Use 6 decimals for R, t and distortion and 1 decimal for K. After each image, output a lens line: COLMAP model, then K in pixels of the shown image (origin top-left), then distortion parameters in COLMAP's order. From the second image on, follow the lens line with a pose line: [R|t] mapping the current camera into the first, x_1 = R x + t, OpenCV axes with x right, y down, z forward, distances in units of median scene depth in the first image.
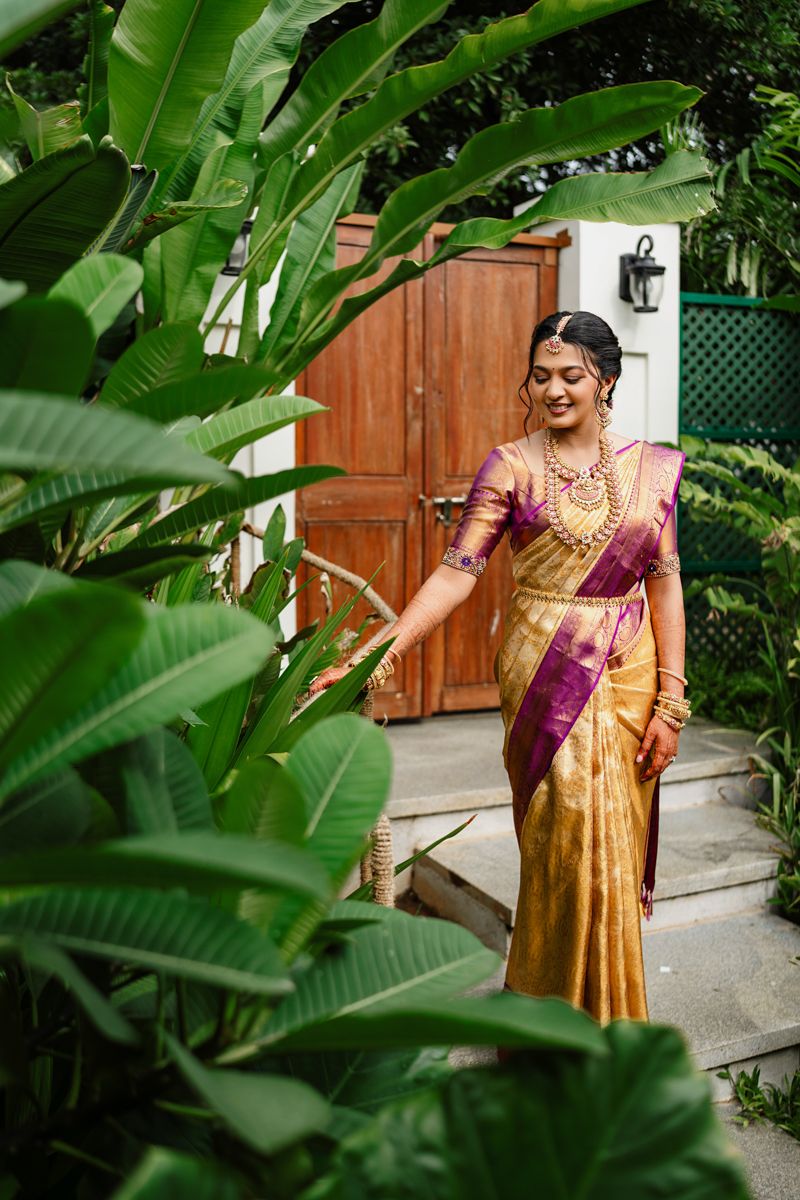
lens RADIAL K [[1166.8, 0, 400.0], [0, 1166.8, 600.0], [0, 0, 1]] dist [-0.187511, 0.241085]
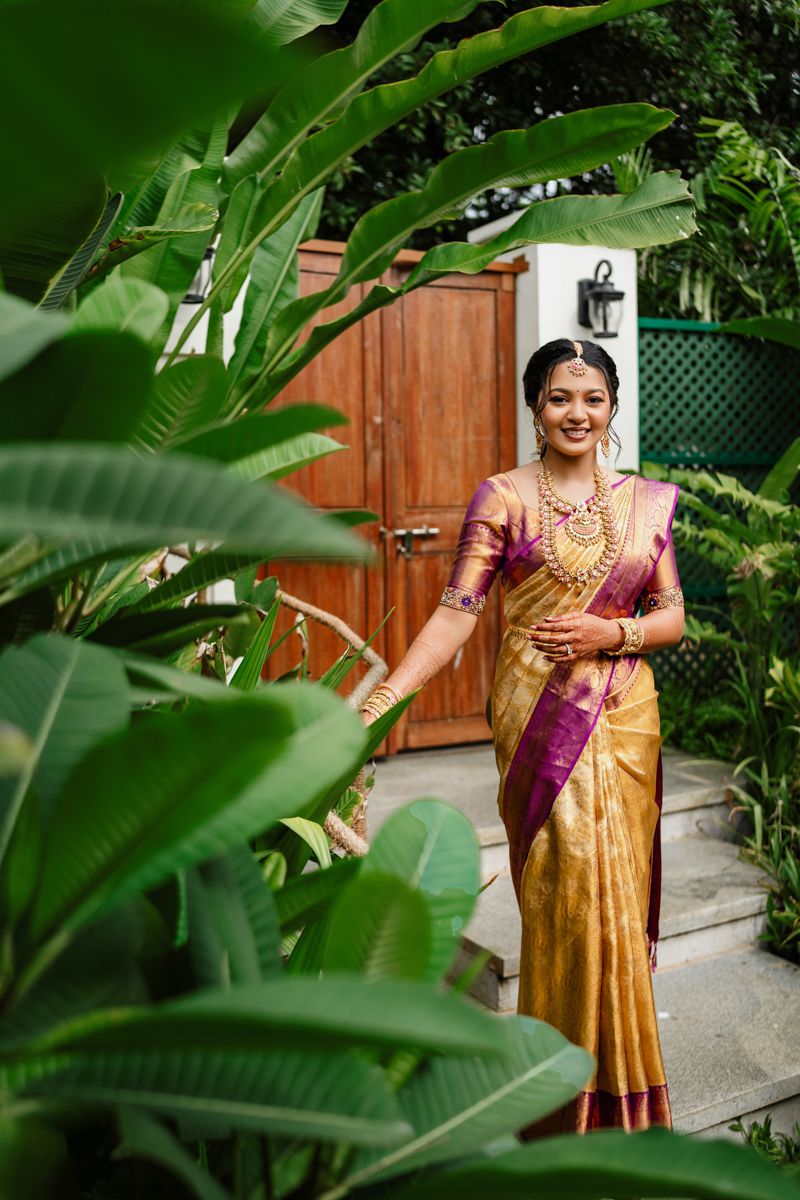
lens RADIAL K [[1166.8, 0, 400.0], [0, 1166.8, 600.0], [0, 0, 1]] dist [-0.187511, 0.241085]
pose [[0.997814, -0.019871, 0.063026, -0.033714], [0.021261, 0.999544, -0.021460, -0.009429], [-0.062571, 0.022753, 0.997781, 0.032960]]
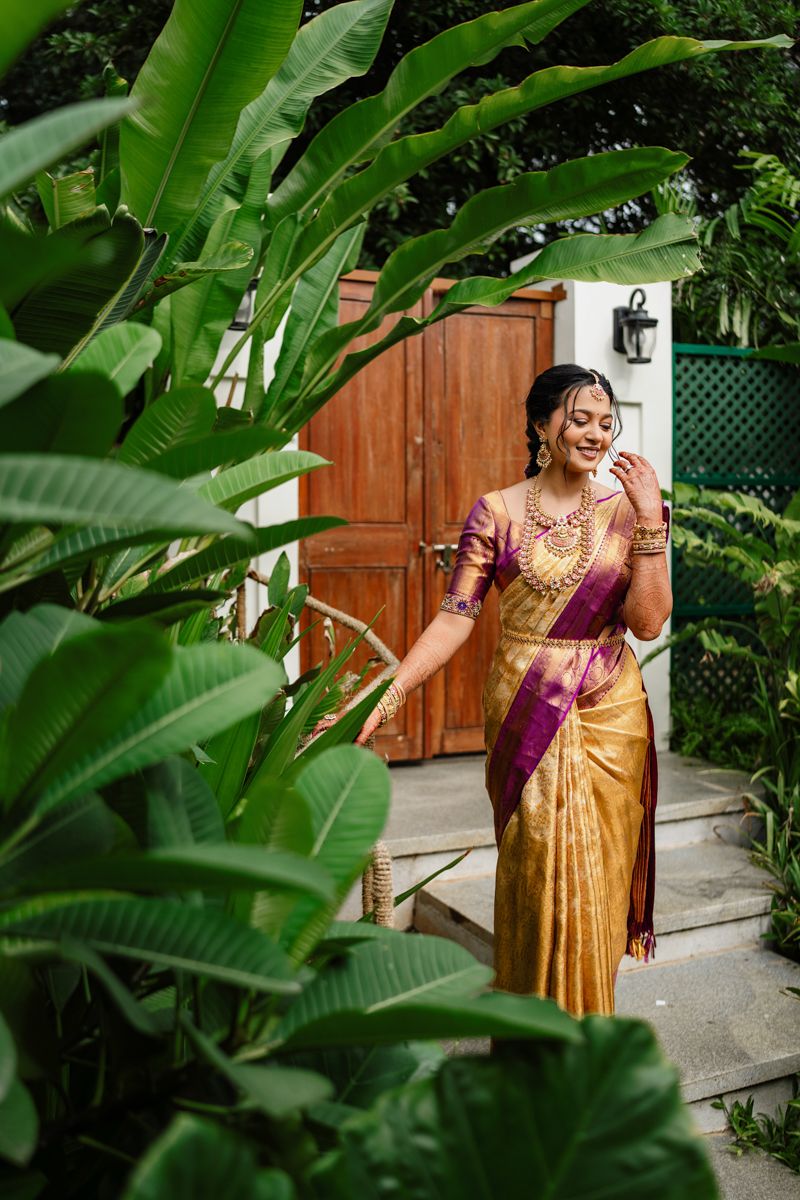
lens RADIAL K [[1166.8, 0, 400.0], [0, 1166.8, 600.0], [0, 0, 1]] dist [-0.187511, 0.241085]
pose [[0.999992, -0.003426, -0.002103, 0.001405], [0.003340, 0.999209, -0.039634, 0.001695], [0.002237, 0.039627, 0.999212, -0.027281]]
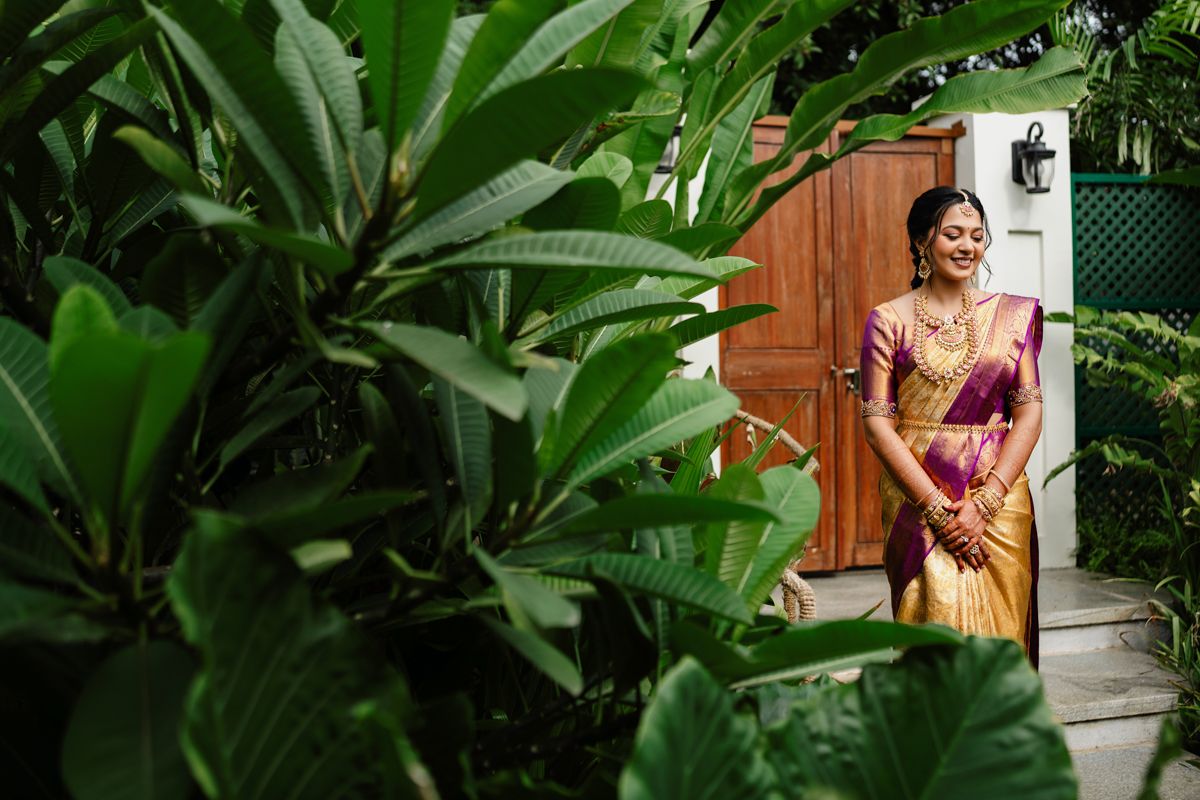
lens RADIAL K [[1166.8, 0, 600.0], [0, 1166.8, 400.0], [0, 0, 1]] dist [-0.187511, 0.241085]
pose [[0.984005, -0.014664, -0.177537, -0.004924], [-0.000543, 0.996355, -0.085304, 0.040042], [0.178141, 0.084036, 0.980410, -0.121988]]
